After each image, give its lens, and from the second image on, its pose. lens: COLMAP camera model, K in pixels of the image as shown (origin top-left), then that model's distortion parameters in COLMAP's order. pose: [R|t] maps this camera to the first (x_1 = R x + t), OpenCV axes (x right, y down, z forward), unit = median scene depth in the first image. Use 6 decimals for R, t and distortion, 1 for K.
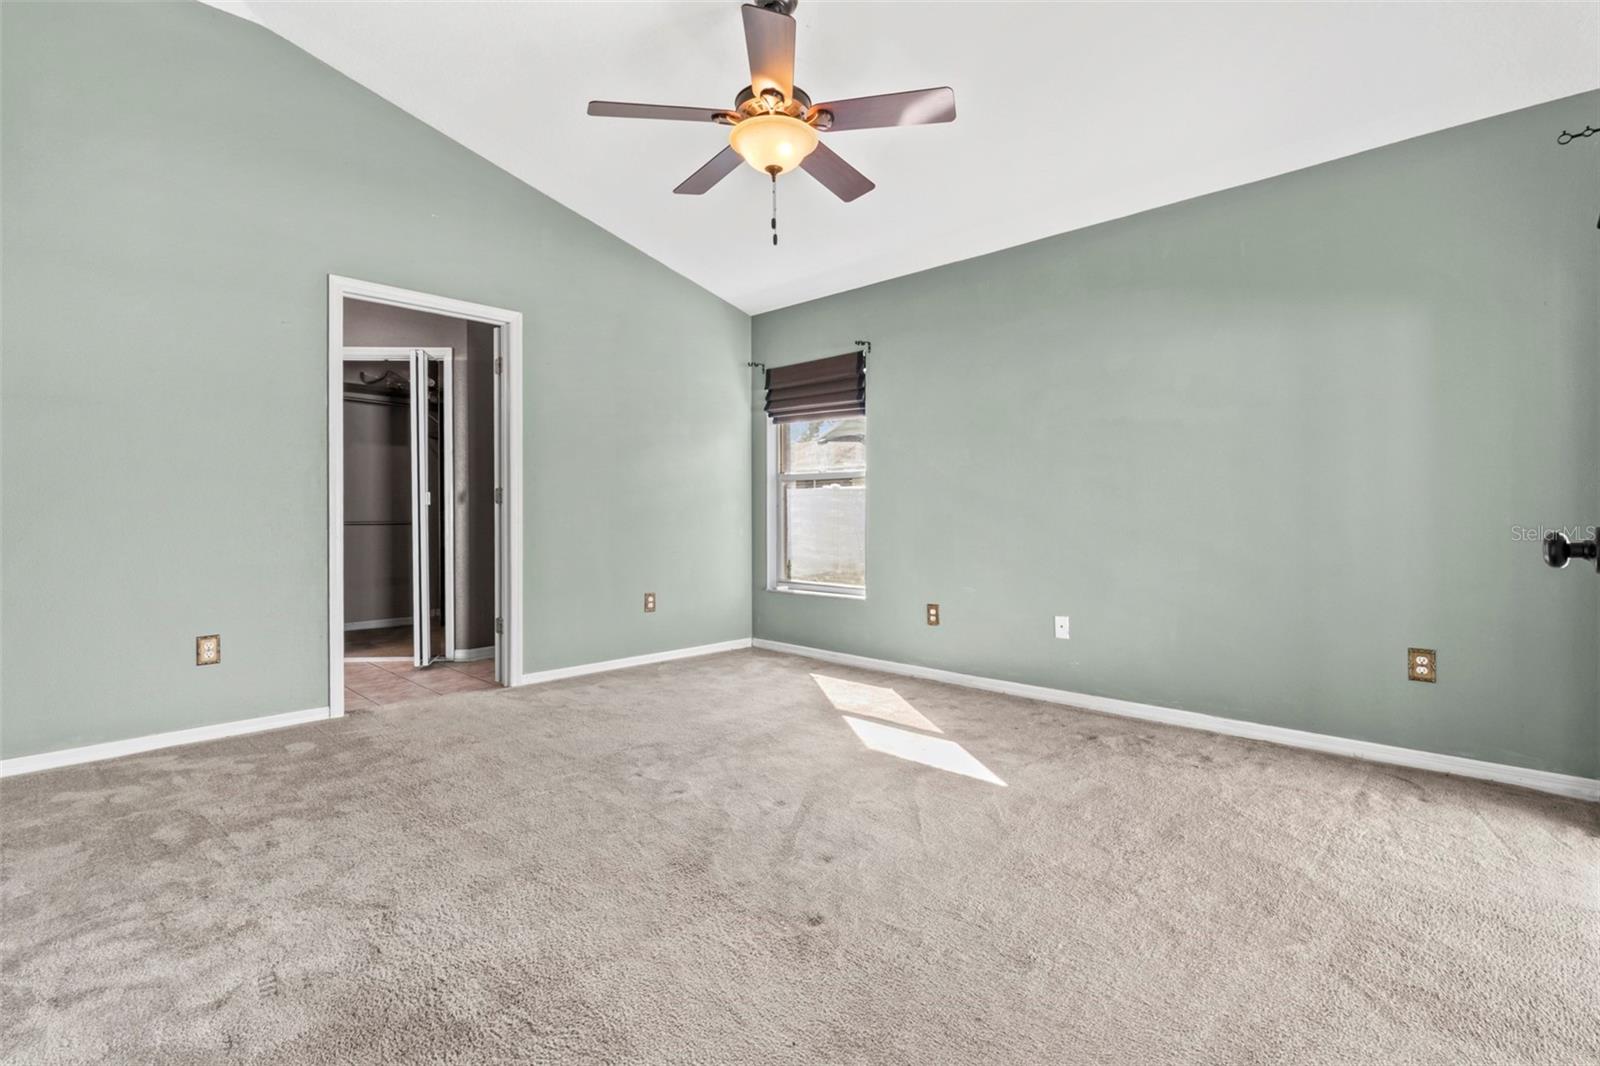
lens RADIAL K [[753.7, 0, 805.3], [0, 753.7, 511.7], [0, 0, 1]] dist [0.003959, 0.000208]
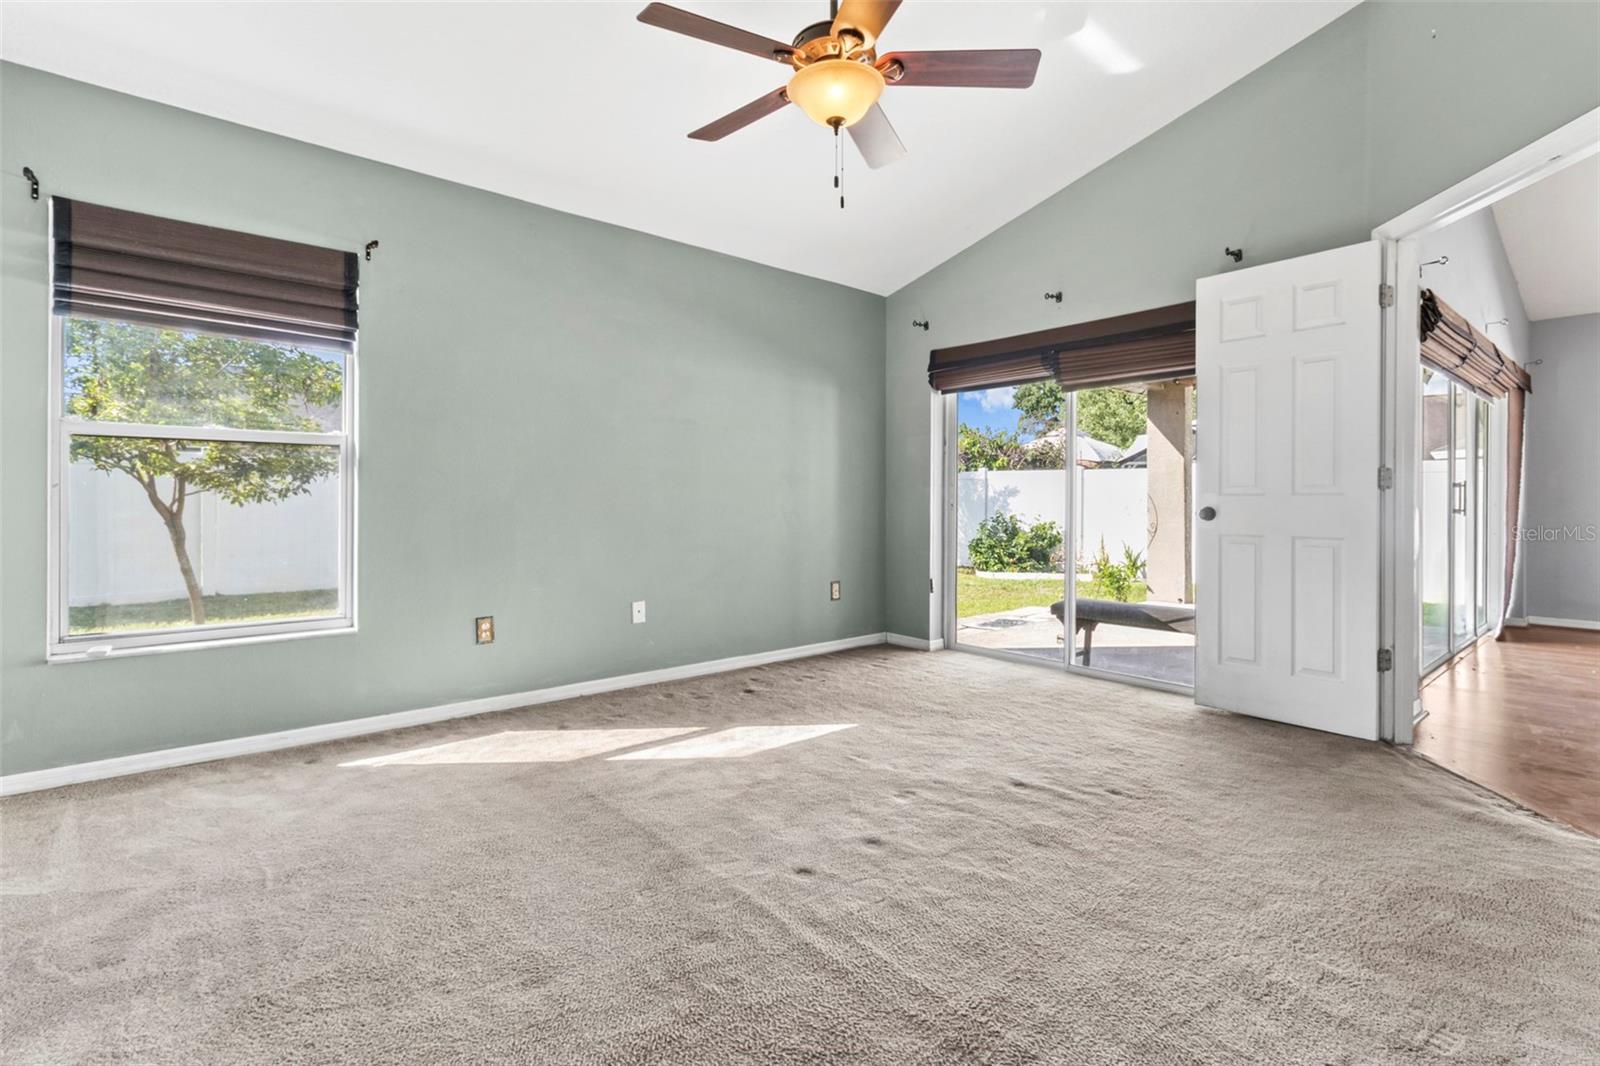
lens RADIAL K [[764.8, 0, 807.6], [0, 764.8, 503.9], [0, 0, 1]] dist [0.008105, 0.000141]
pose [[0.070402, -0.003887, 0.997511, -0.755467], [-0.002124, 0.999990, 0.004046, -0.000229], [-0.997516, -0.002403, 0.070393, 0.761160]]
